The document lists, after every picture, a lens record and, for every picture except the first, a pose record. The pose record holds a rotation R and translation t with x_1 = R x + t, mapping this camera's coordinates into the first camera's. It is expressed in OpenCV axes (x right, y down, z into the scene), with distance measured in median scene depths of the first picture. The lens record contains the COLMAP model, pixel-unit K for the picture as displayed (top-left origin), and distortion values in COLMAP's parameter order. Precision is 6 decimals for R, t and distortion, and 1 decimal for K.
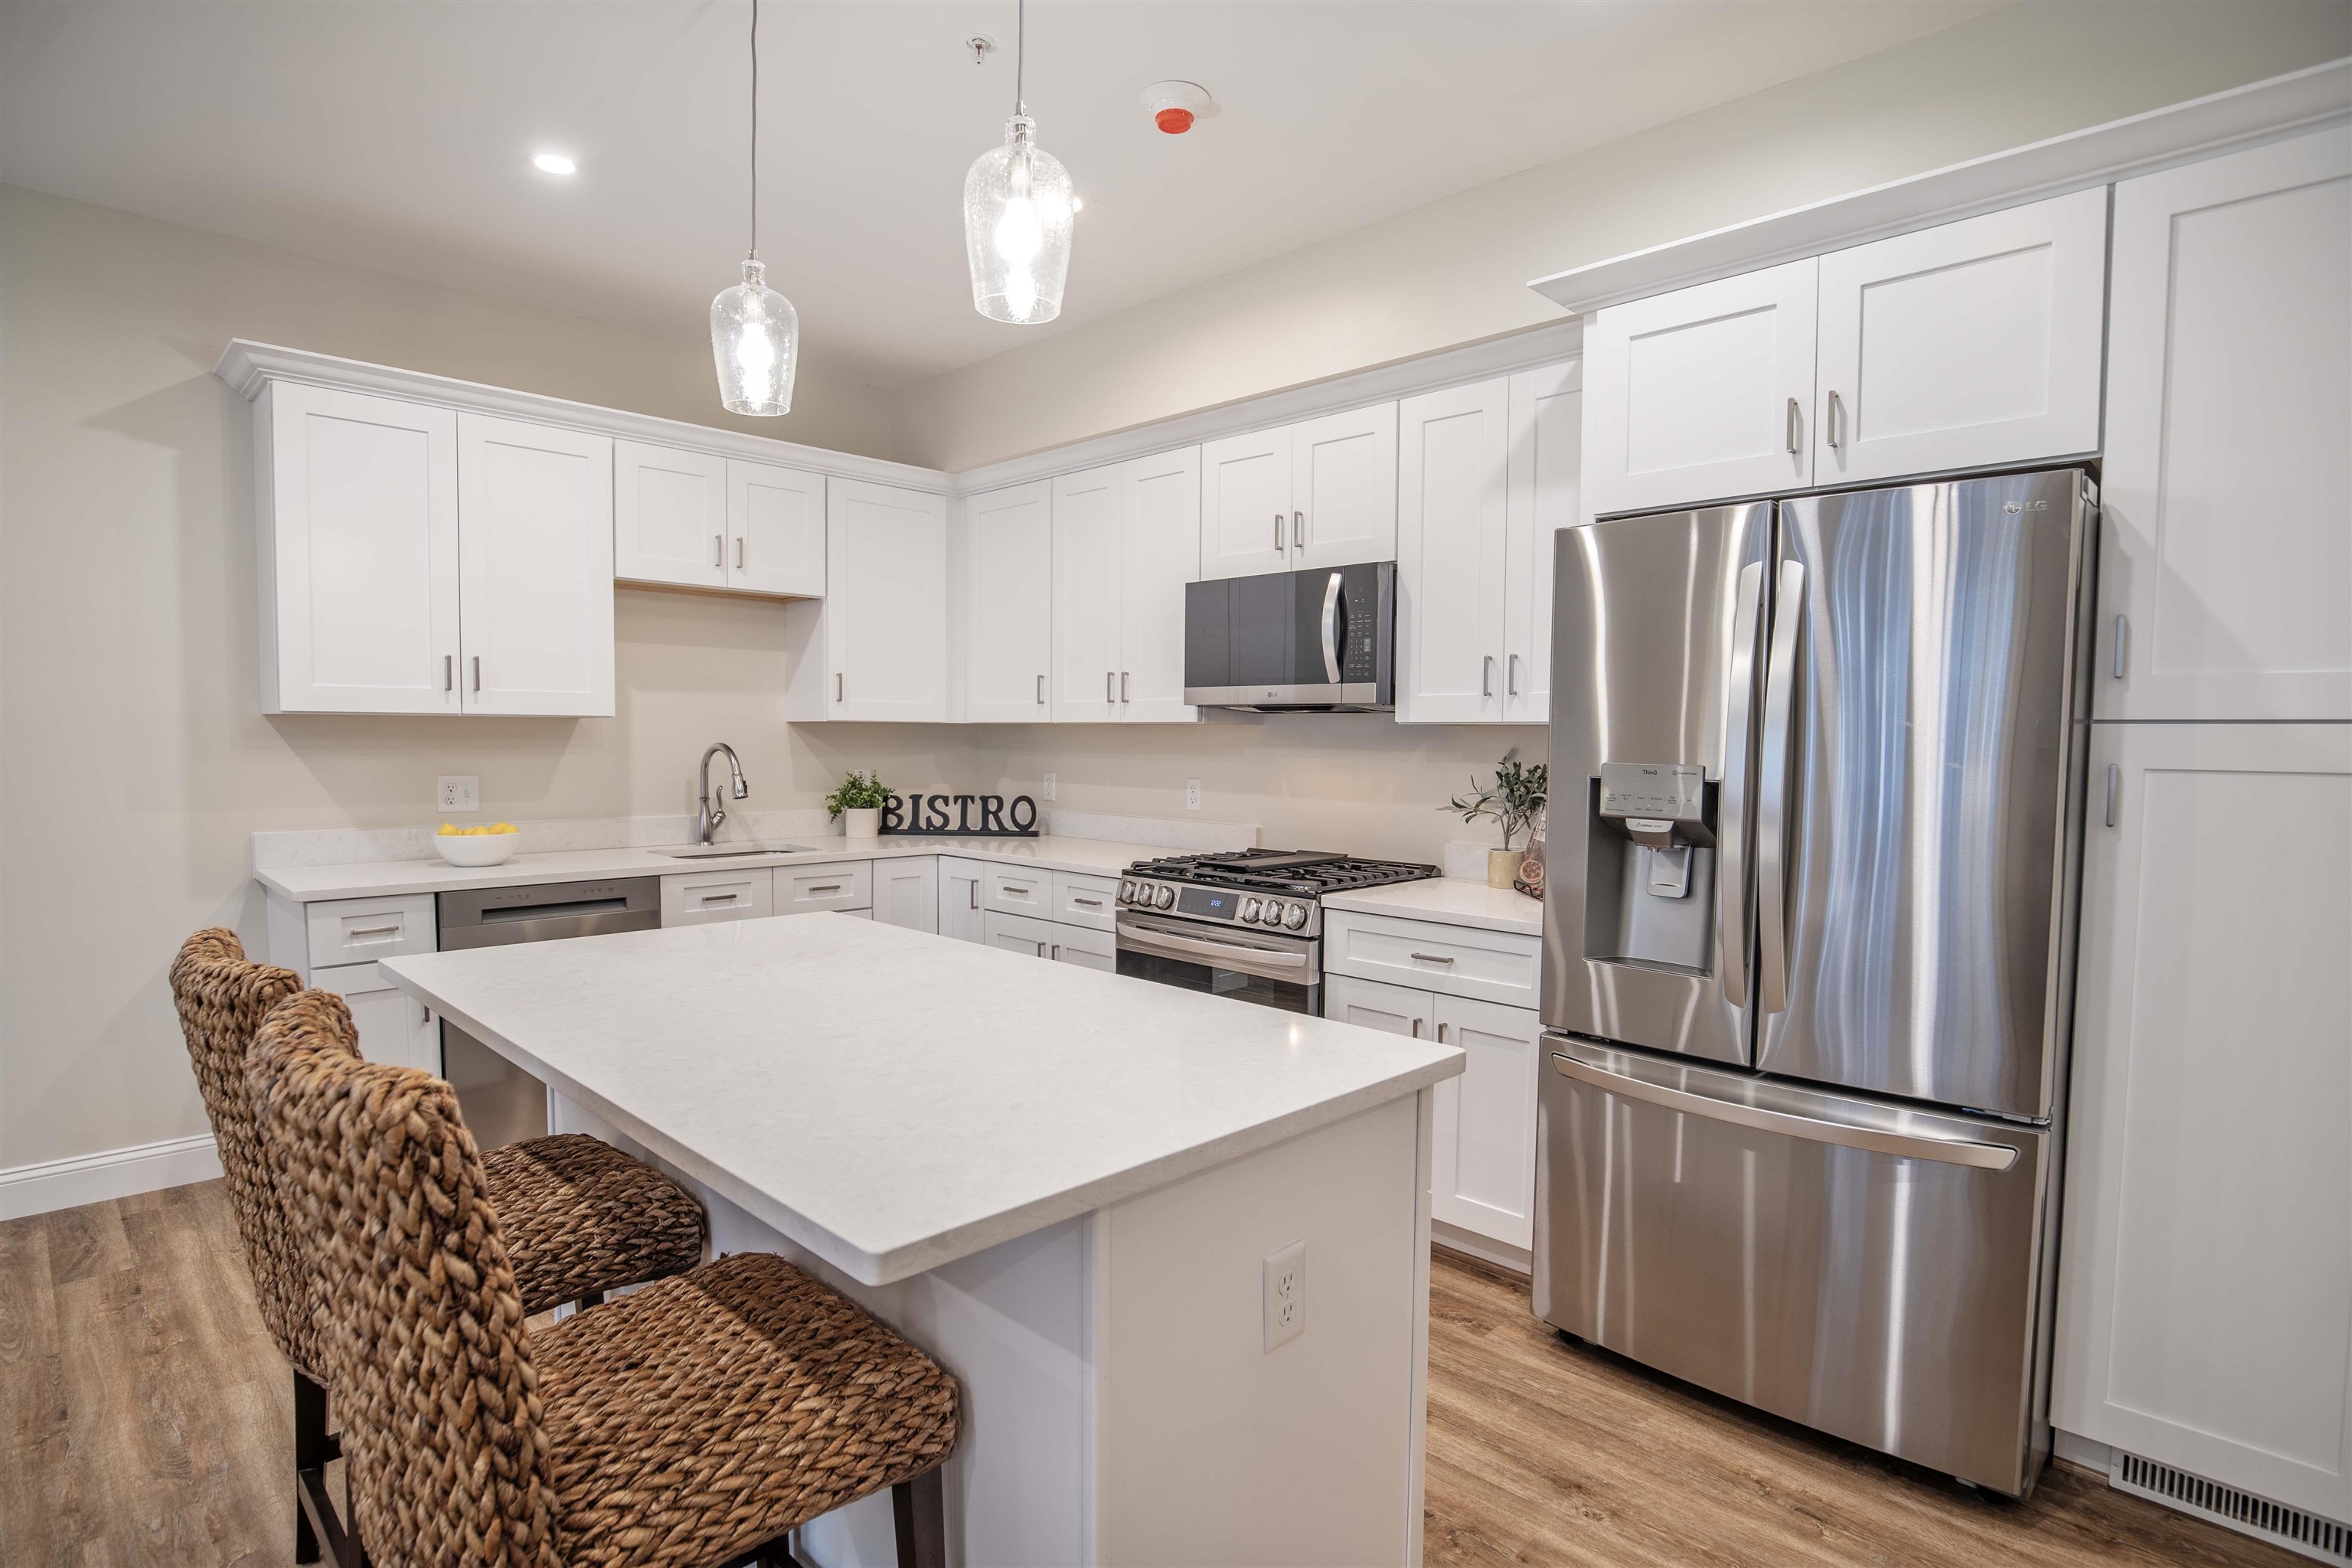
lens RADIAL K [[1216.0, 0, 1190.0], [0, 1216.0, 798.9], [0, 0, 1]] dist [-0.015395, -0.002295]
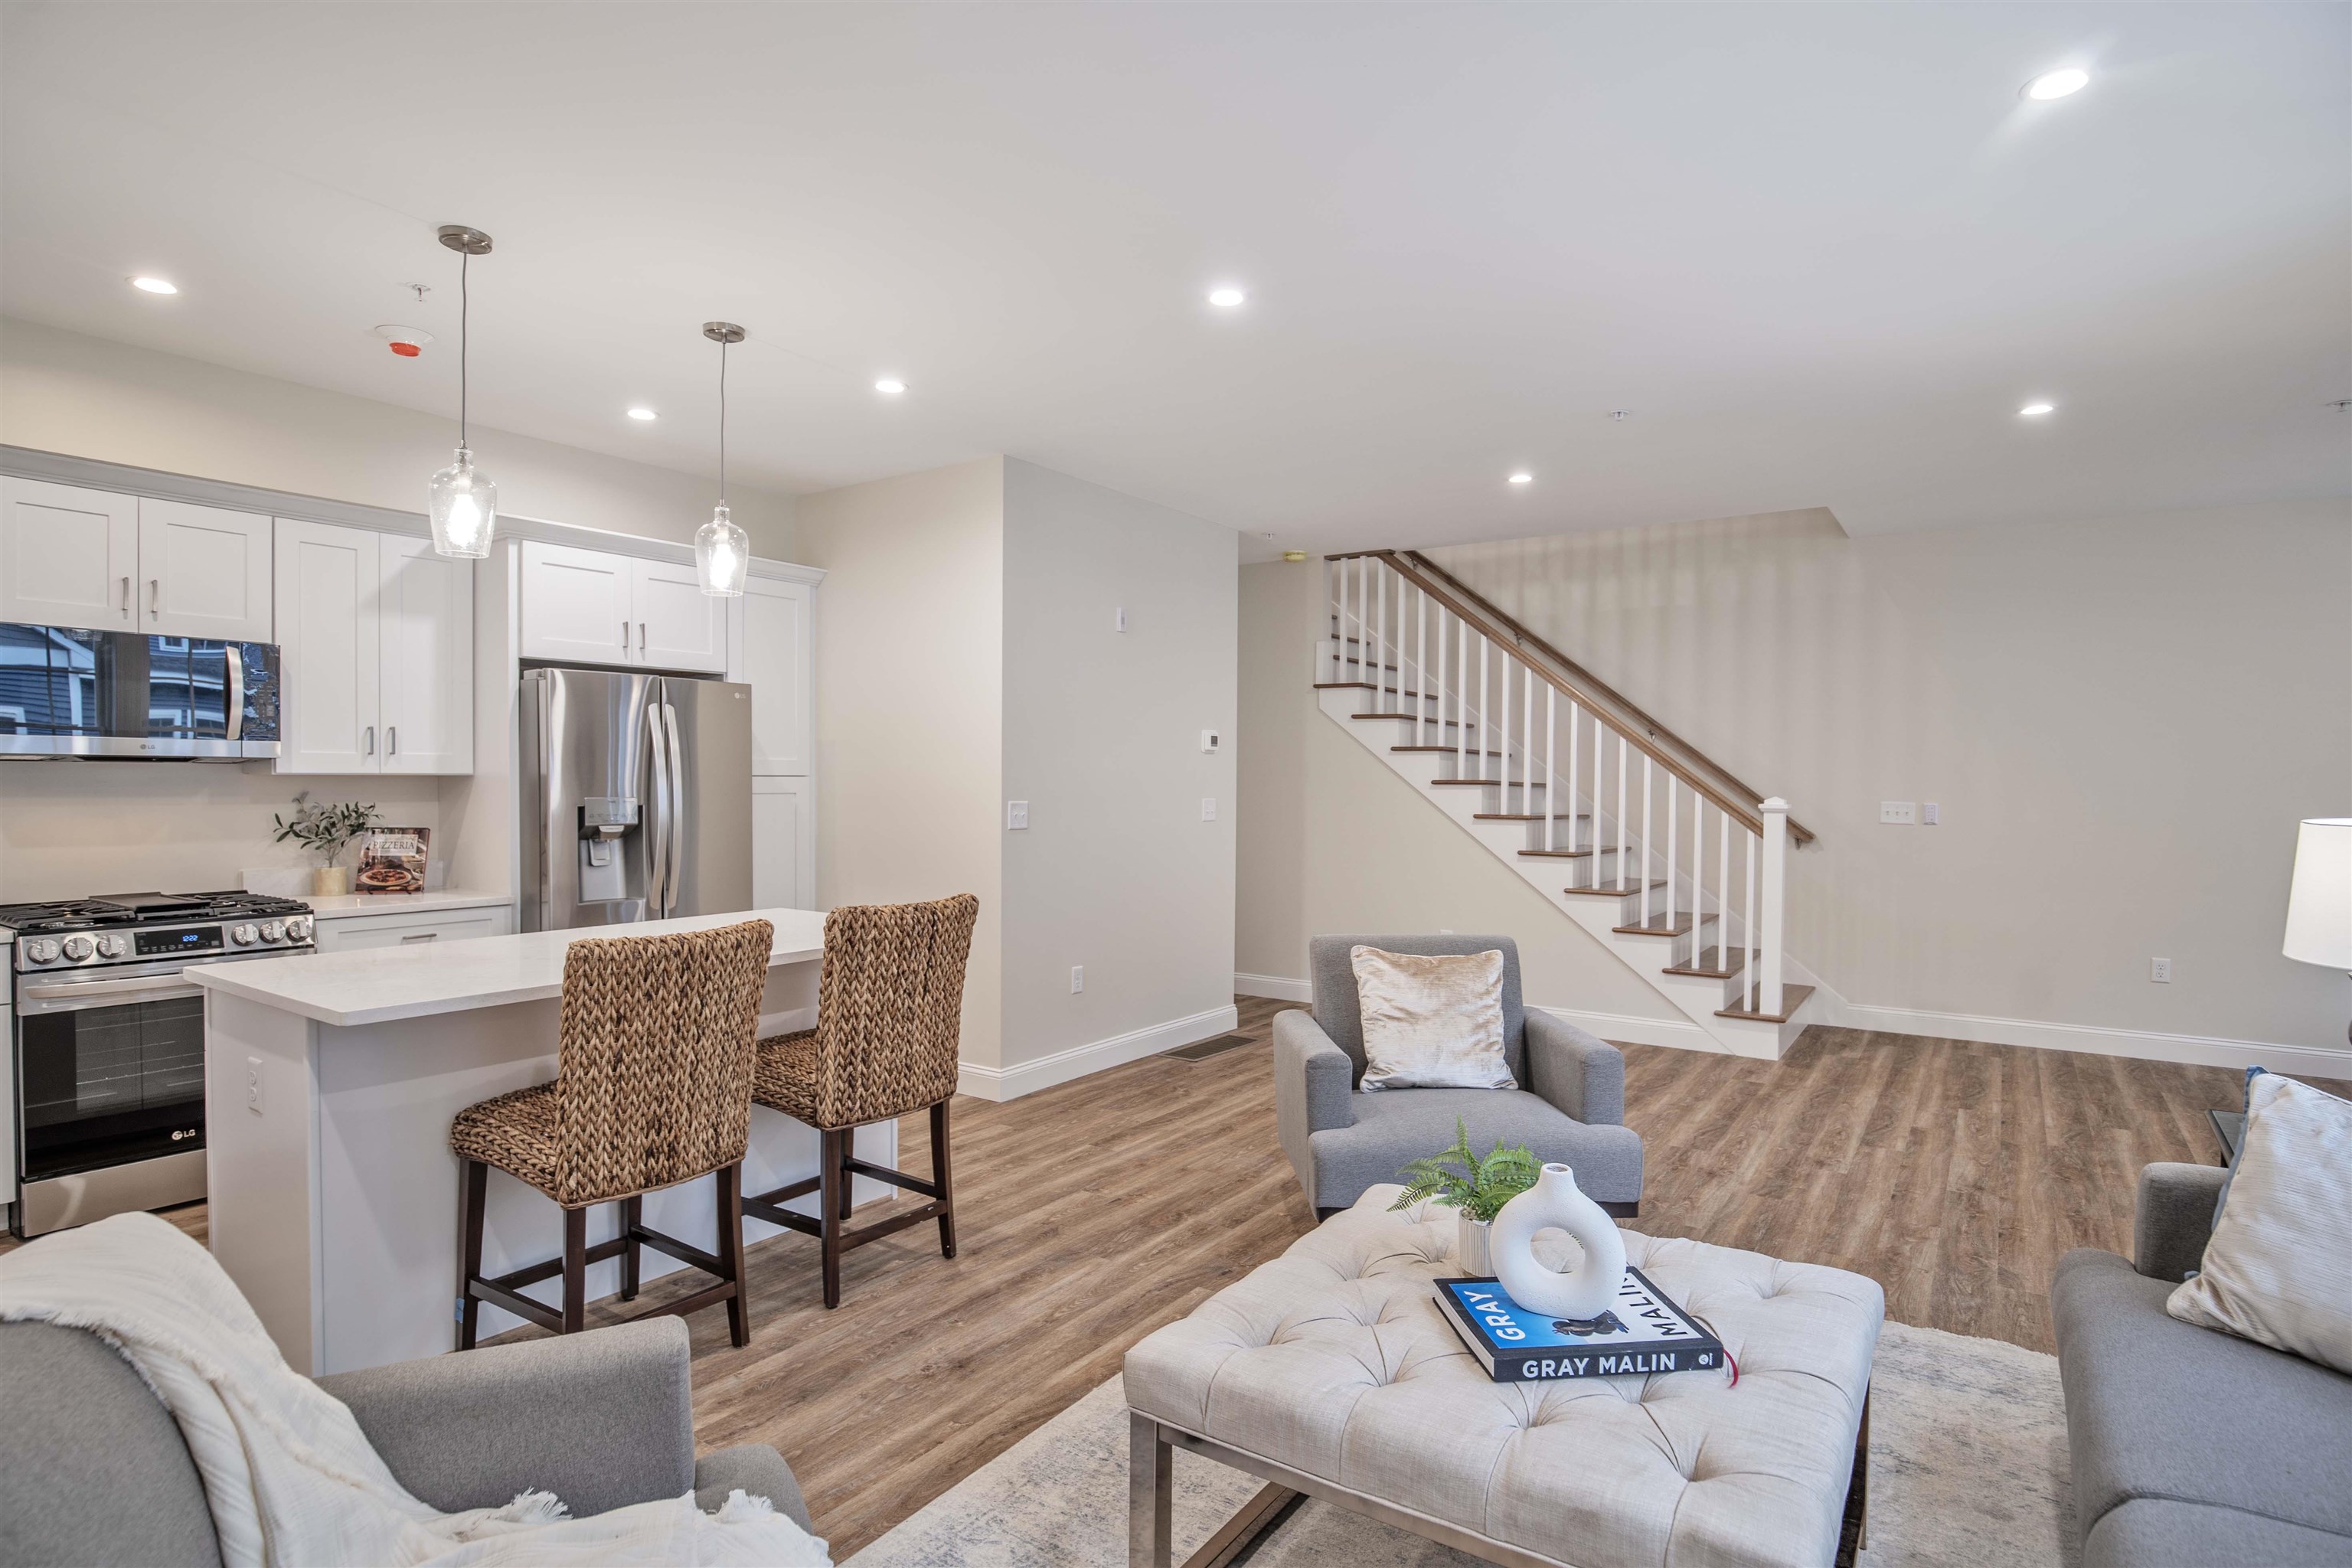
lens RADIAL K [[1216.0, 0, 1177.7], [0, 1216.0, 782.5], [0, 0, 1]] dist [-0.015395, -0.002295]
pose [[-0.171565, -0.015632, 0.985049, -1.167977], [0.044007, 0.998754, 0.023514, -0.040572], [-0.984189, 0.047383, -0.170663, 0.294925]]
